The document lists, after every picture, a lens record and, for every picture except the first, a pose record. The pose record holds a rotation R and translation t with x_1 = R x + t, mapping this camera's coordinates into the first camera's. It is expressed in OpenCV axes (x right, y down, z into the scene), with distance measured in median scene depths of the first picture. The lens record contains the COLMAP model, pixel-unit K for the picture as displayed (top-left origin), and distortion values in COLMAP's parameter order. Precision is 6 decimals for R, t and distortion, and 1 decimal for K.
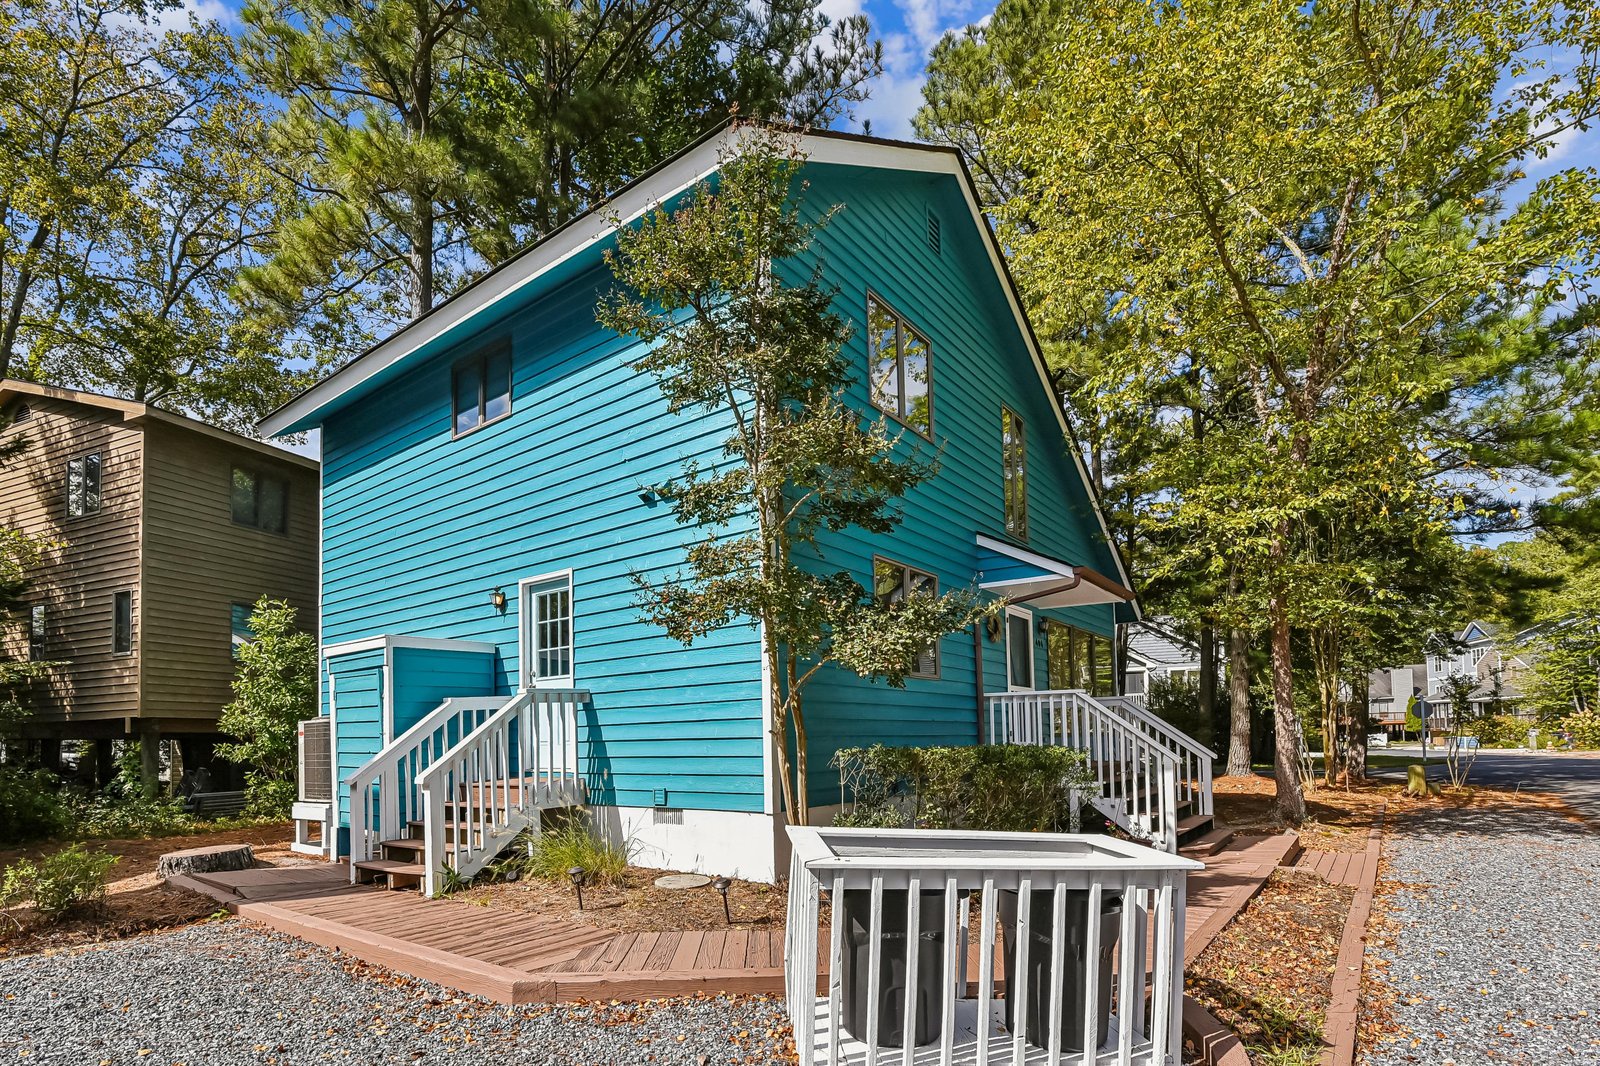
lens RADIAL K [[813.9, 0, 800.0], [0, 813.9, 533.0], [0, 0, 1]] dist [-0.003797, 0.000197]
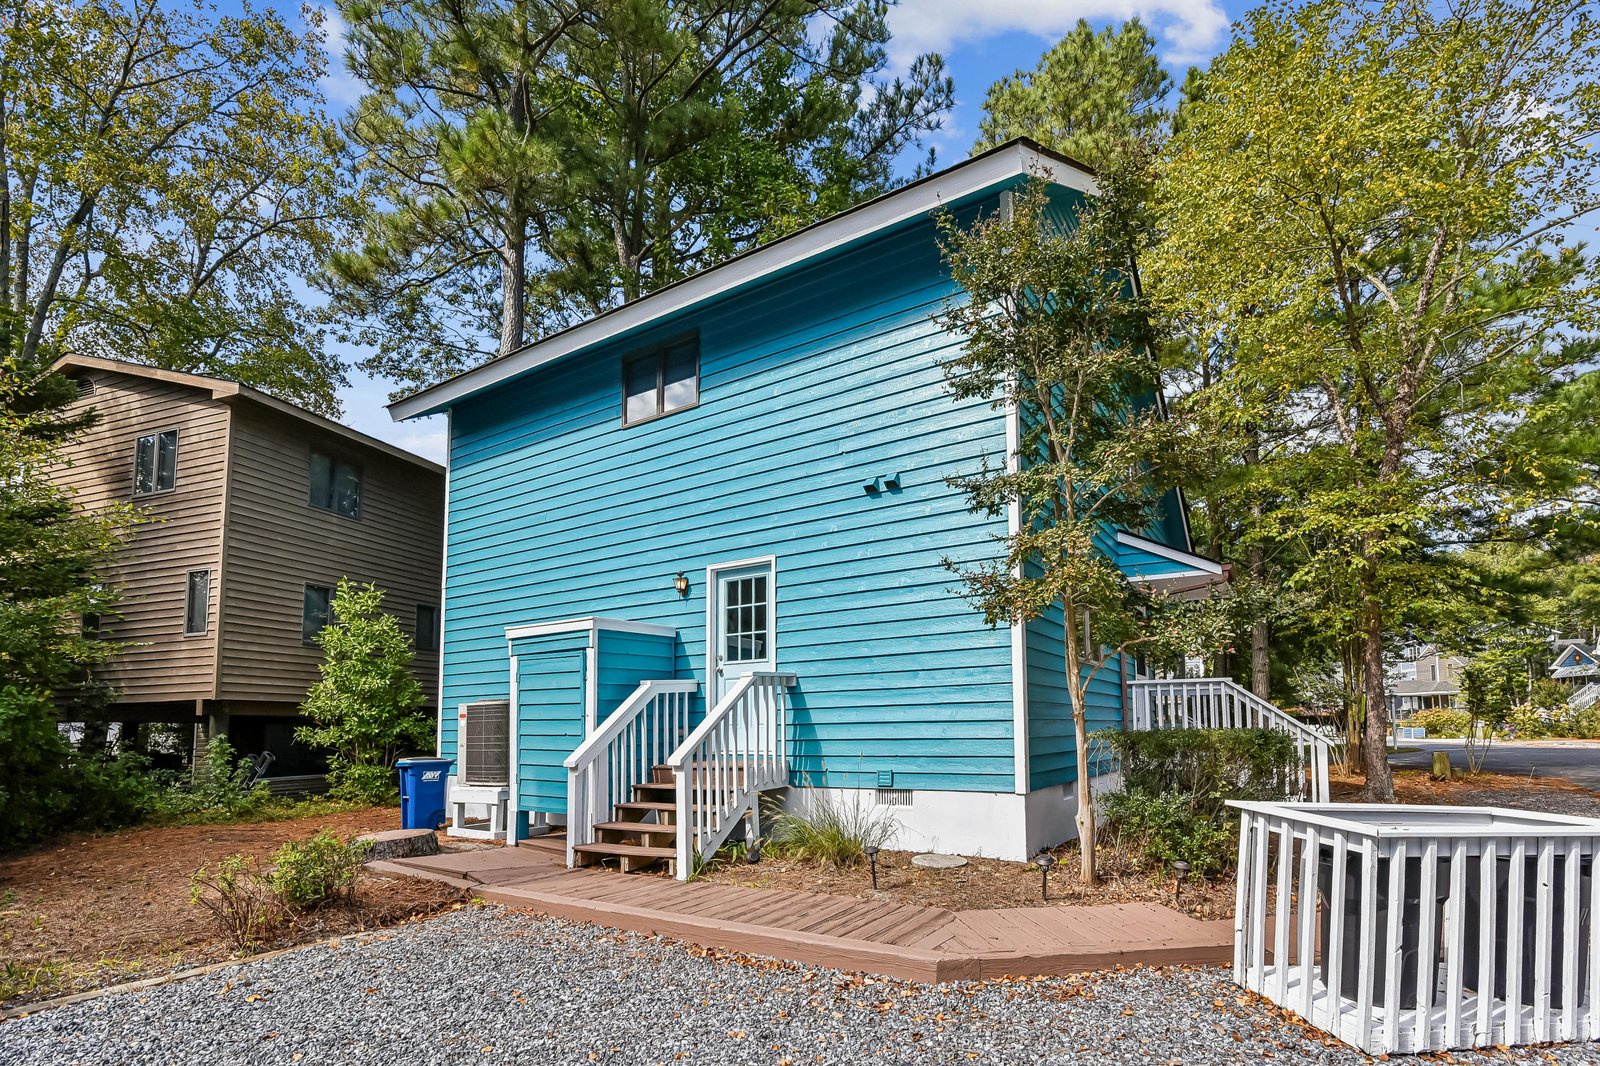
lens RADIAL K [[772.5, 0, 799.9], [0, 772.5, 498.8], [0, 0, 1]] dist [-0.004085, -0.001366]
pose [[0.996986, 0.026630, 0.072874, -0.297652], [-0.023588, 0.998827, -0.042285, 0.011753], [-0.073915, 0.040439, 0.996444, 0.015671]]
